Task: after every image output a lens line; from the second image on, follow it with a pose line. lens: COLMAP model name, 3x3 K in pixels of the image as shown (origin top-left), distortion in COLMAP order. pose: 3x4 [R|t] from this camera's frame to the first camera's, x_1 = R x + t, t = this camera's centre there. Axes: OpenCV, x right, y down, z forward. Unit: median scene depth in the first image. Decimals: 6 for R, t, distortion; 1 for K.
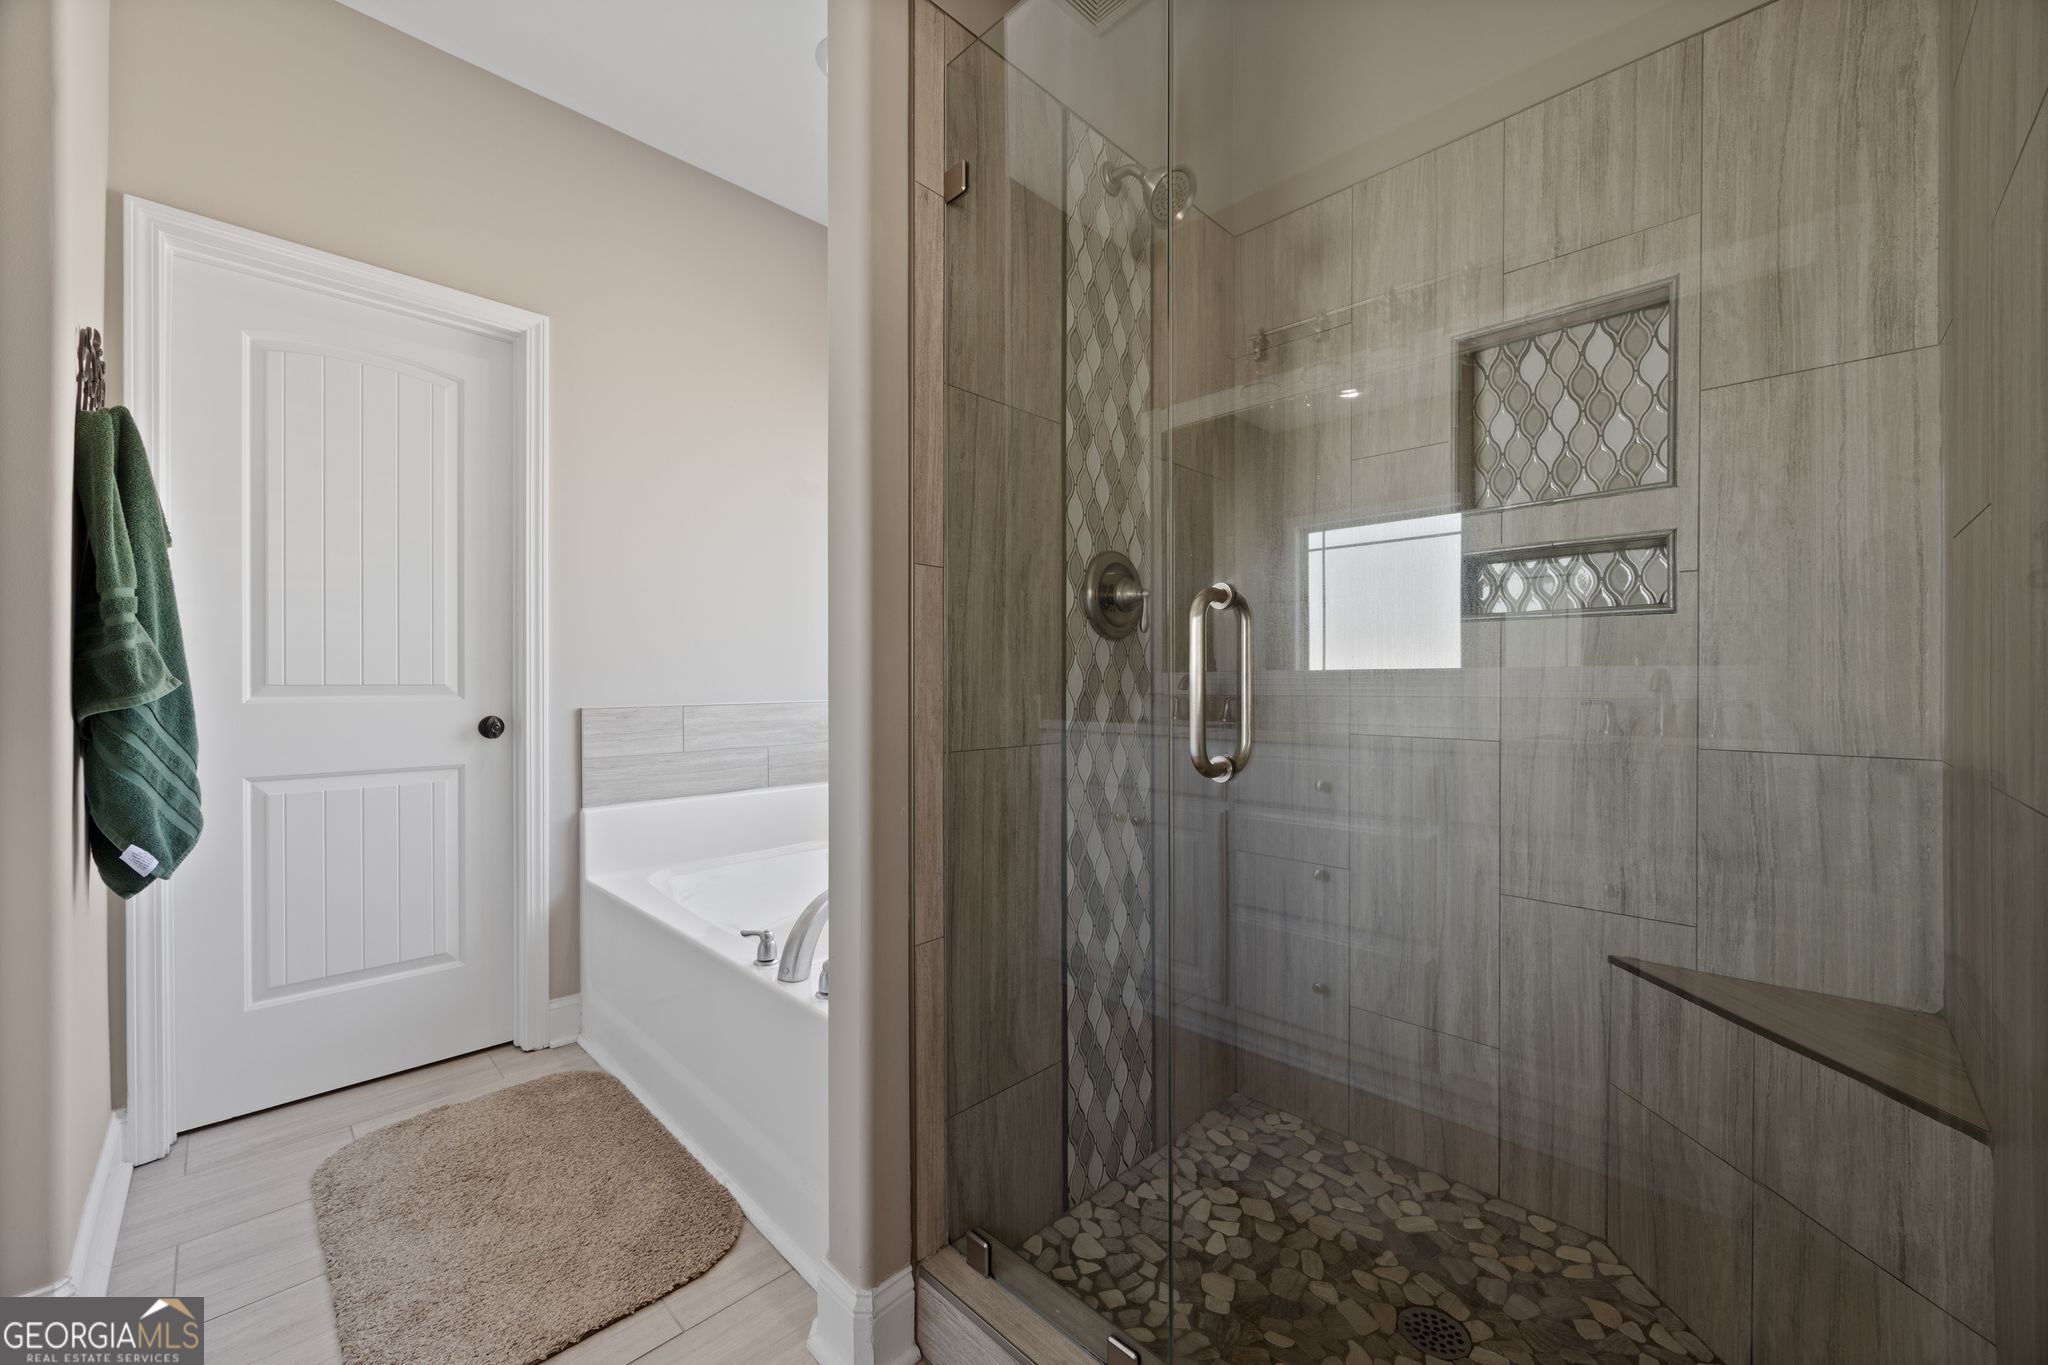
lens RADIAL K [[793.4, 0, 1025.6], [0, 793.4, 680.8], [0, 0, 1]] dist [-0.003148, 0.000165]
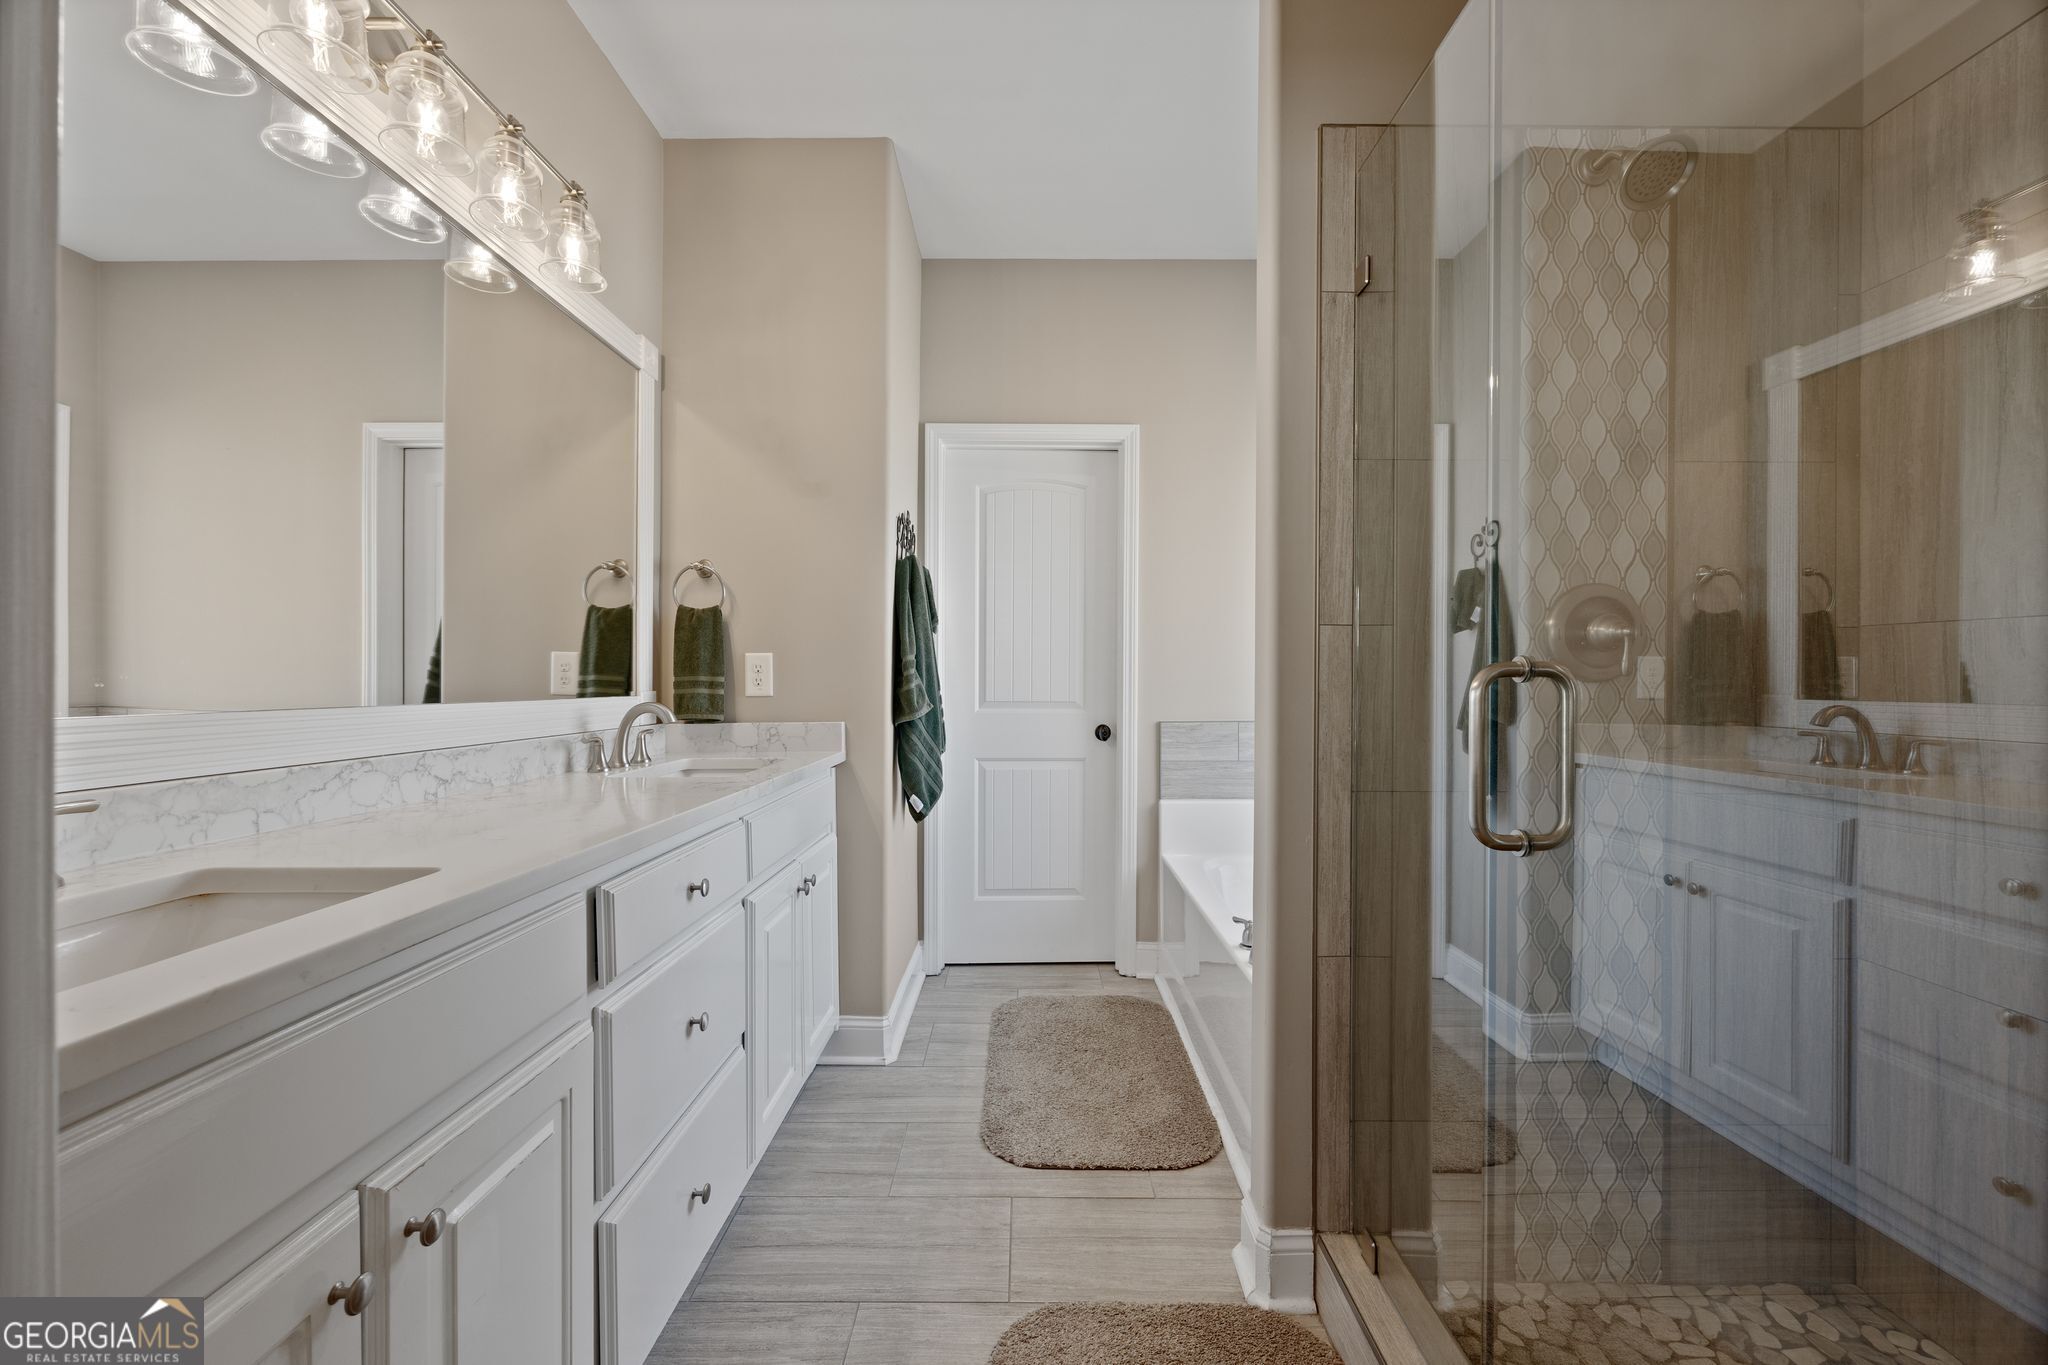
lens RADIAL K [[793.4, 0, 1024.3], [0, 793.4, 678.8], [0, 0, 1]] dist [-0.003148, 0.000165]
pose [[0.699643, 0.005539, -0.714471, 0.302429], [-0.003960, 0.999985, 0.003875, -0.057045], [0.714481, 0.000118, 0.699655, -0.087489]]
